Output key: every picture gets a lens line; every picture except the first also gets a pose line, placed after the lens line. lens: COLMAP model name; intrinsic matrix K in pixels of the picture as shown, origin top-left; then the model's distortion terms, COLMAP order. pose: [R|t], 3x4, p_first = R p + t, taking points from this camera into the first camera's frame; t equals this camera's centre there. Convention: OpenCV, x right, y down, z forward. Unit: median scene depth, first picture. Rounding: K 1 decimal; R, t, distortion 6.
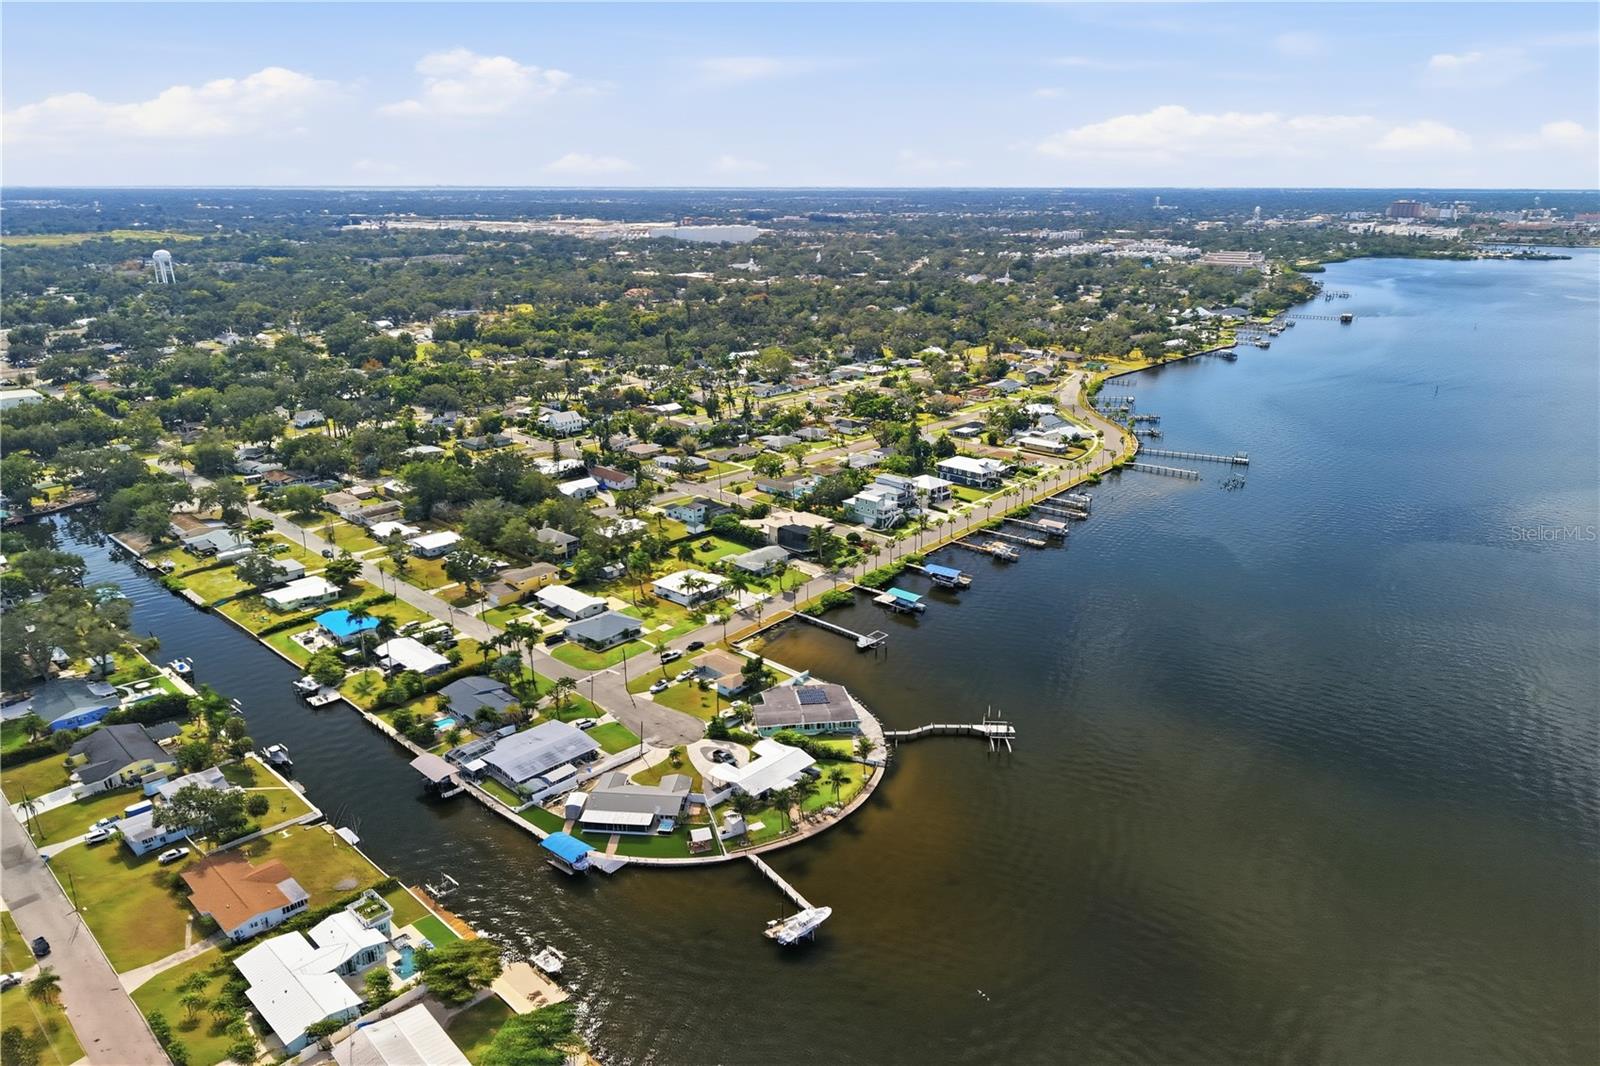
lens RADIAL K [[1076.4, 0, 800.0], [0, 1076.4, 533.0], [0, 0, 1]] dist [0.030405, -0.015608]
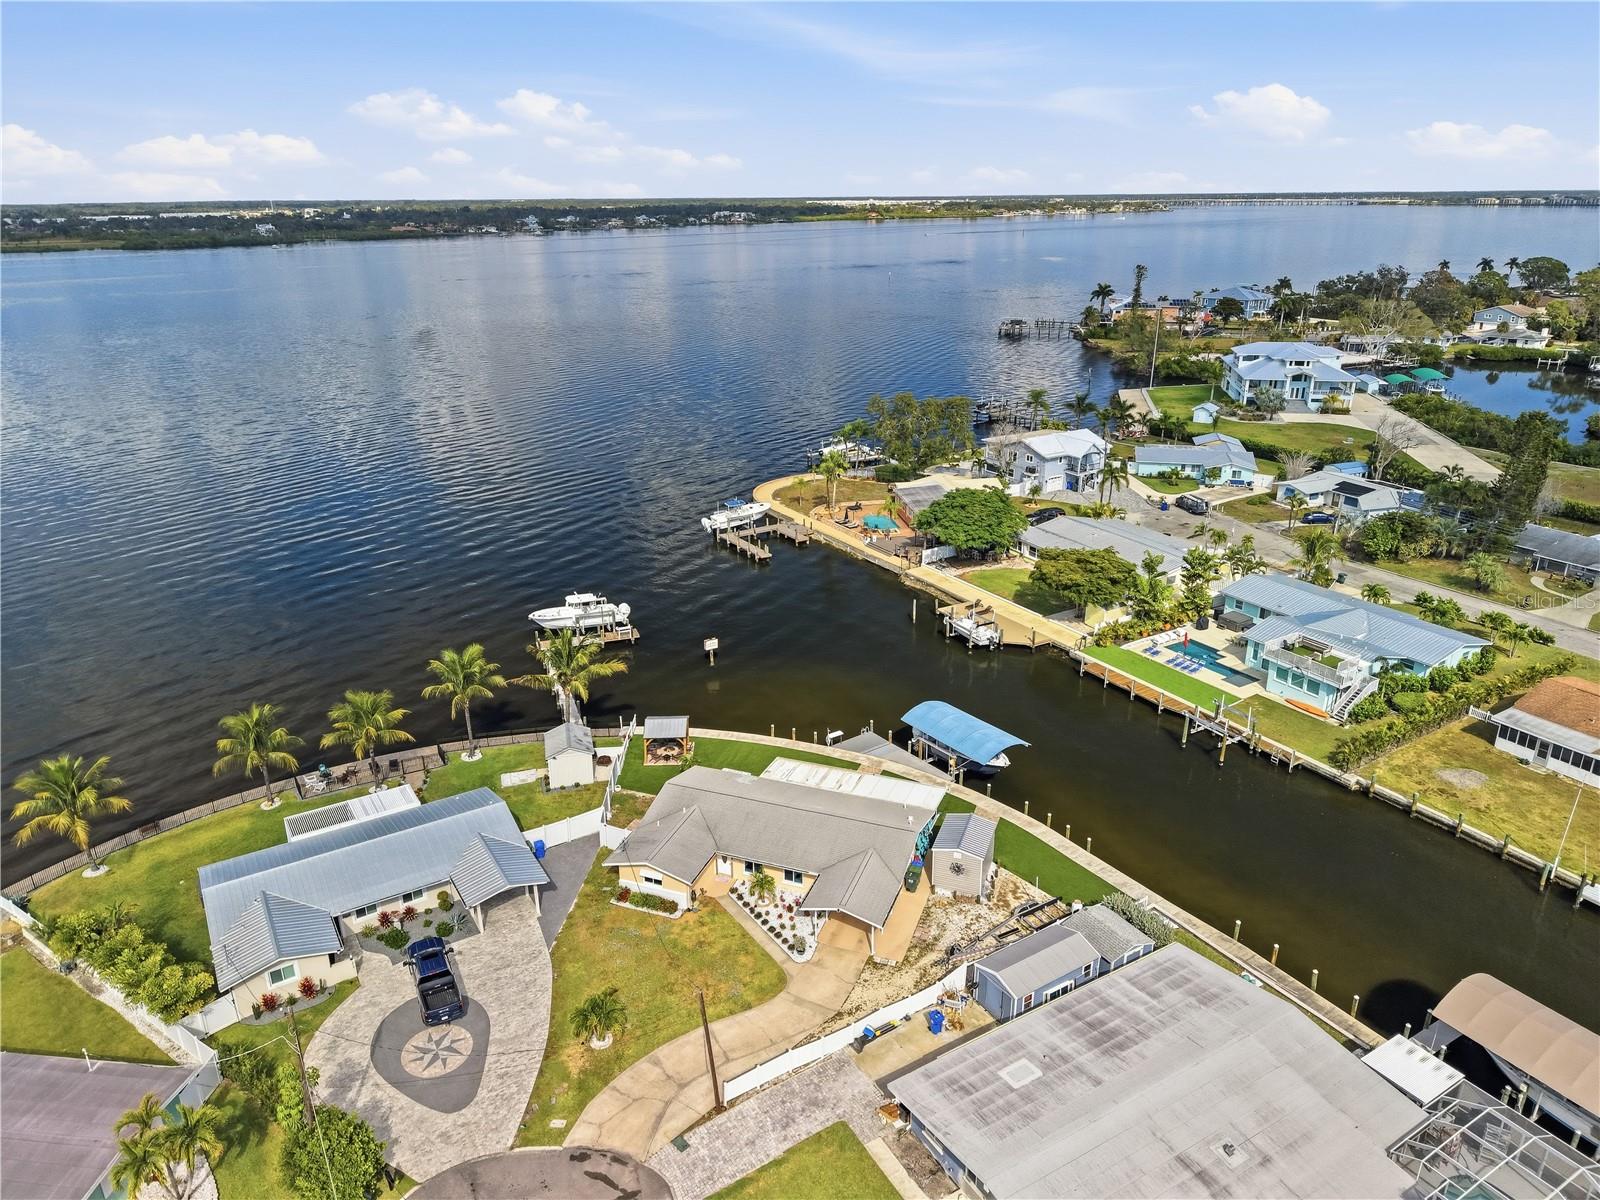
lens RADIAL K [[1071.3, 0, 800.0], [0, 1071.3, 600.0], [0, 0, 1]] dist [0.090012, -0.118354]
pose [[-0.967587, -0.083258, 0.238418, -0.201845], [0.086325, 0.778175, 0.622087, -0.022735], [-0.237325, 0.622505, -0.745765, 1.058301]]
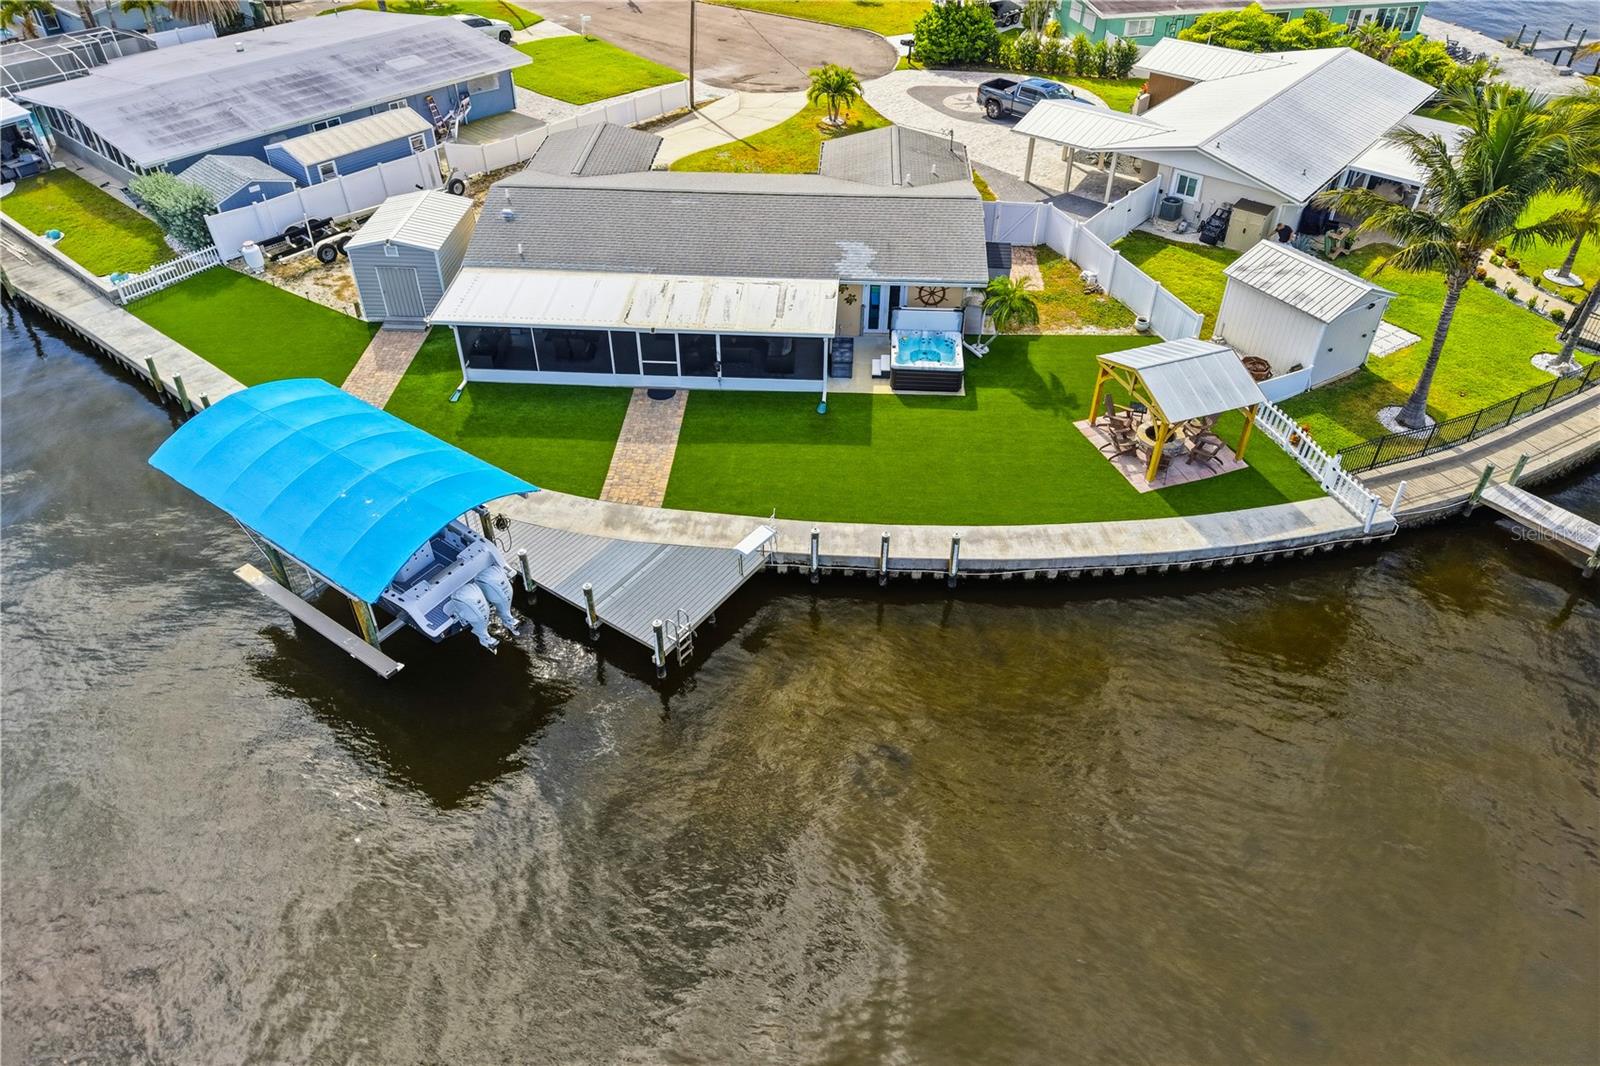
lens RADIAL K [[1065.7, 0, 794.4], [0, 1065.7, 498.0], [0, 0, 1]] dist [0.004982, -0.001360]
pose [[0.998975, -0.025296, 0.037532, -0.129420], [0.011063, 0.940553, 0.339467, 0.199190], [-0.043888, -0.338704, 0.939869, 0.697826]]
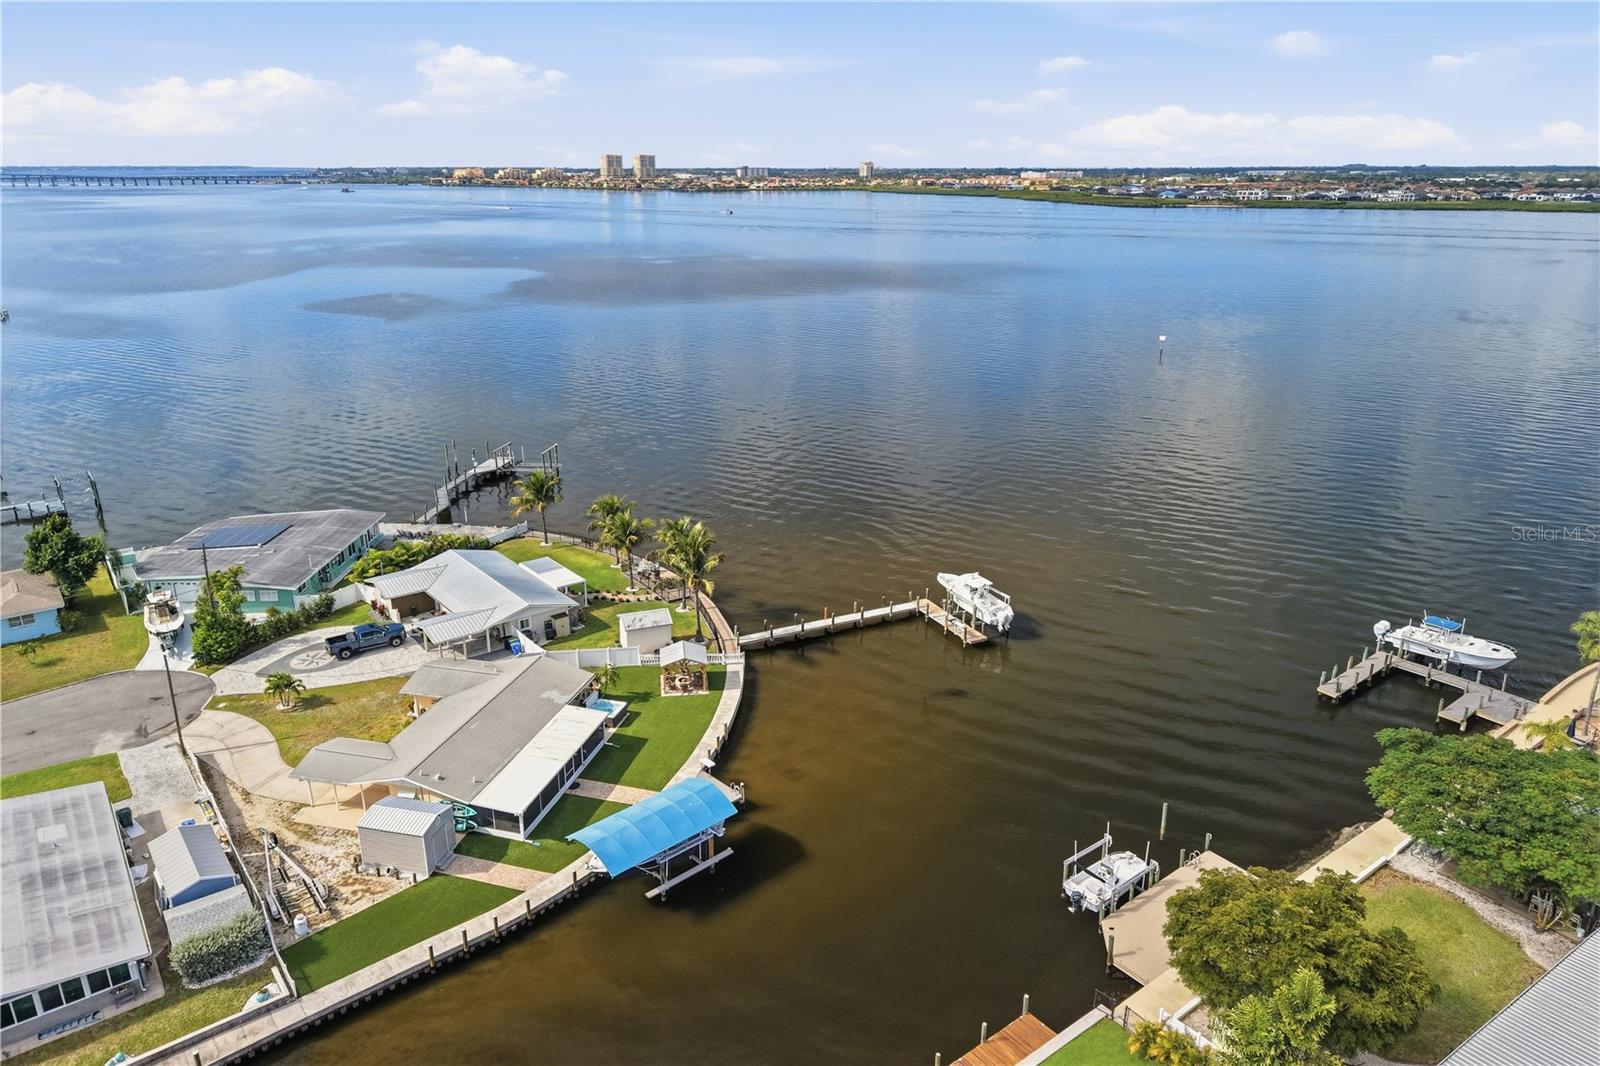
lens RADIAL K [[1076.3, 0, 800.0], [0, 1076.3, 533.0], [0, 0, 1]] dist [0.025855, -0.021714]
pose [[0.150594, -0.324283, 0.933896, -0.398839], [0.316173, 0.910852, 0.265298, 0.107753], [-0.936673, 0.255321, 0.239699, 0.690094]]
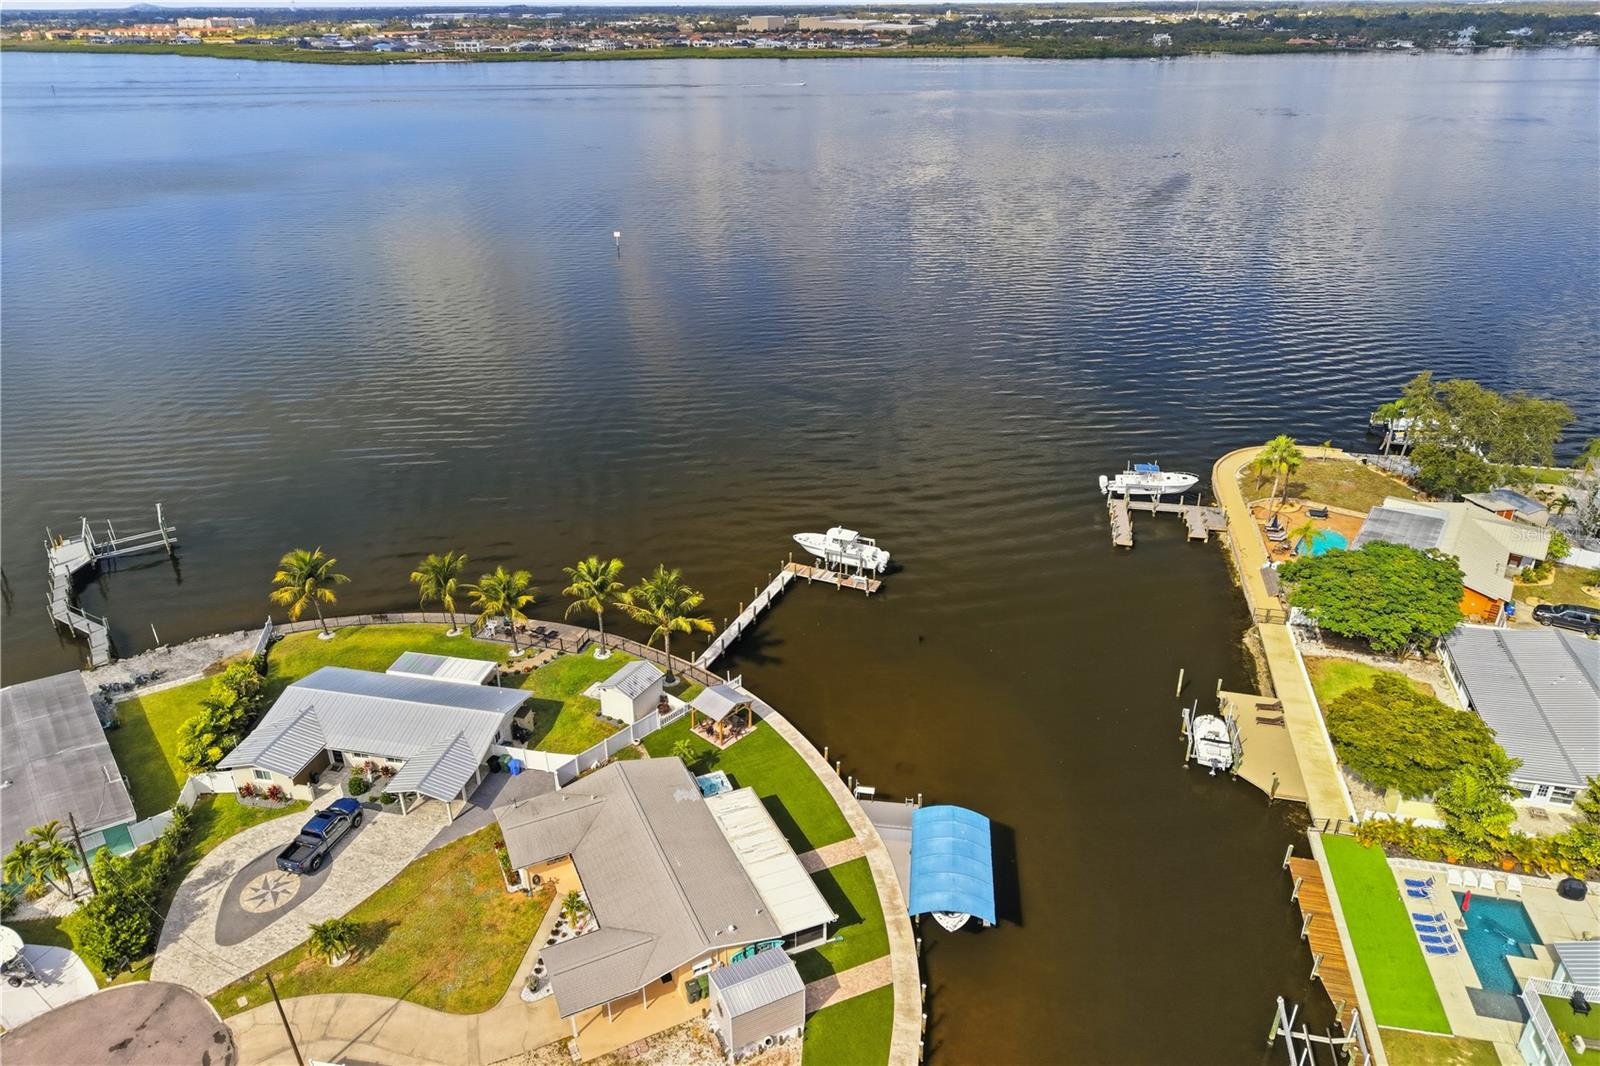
lens RADIAL K [[1076.3, 0, 800.0], [0, 1076.3, 533.0], [0, 0, 1]] dist [0.025855, -0.021714]
pose [[-0.517263, -0.380840, 0.766420, -0.338535], [0.274934, 0.774119, 0.570220, -0.006353], [-0.810463, 0.505669, -0.295717, 0.881570]]
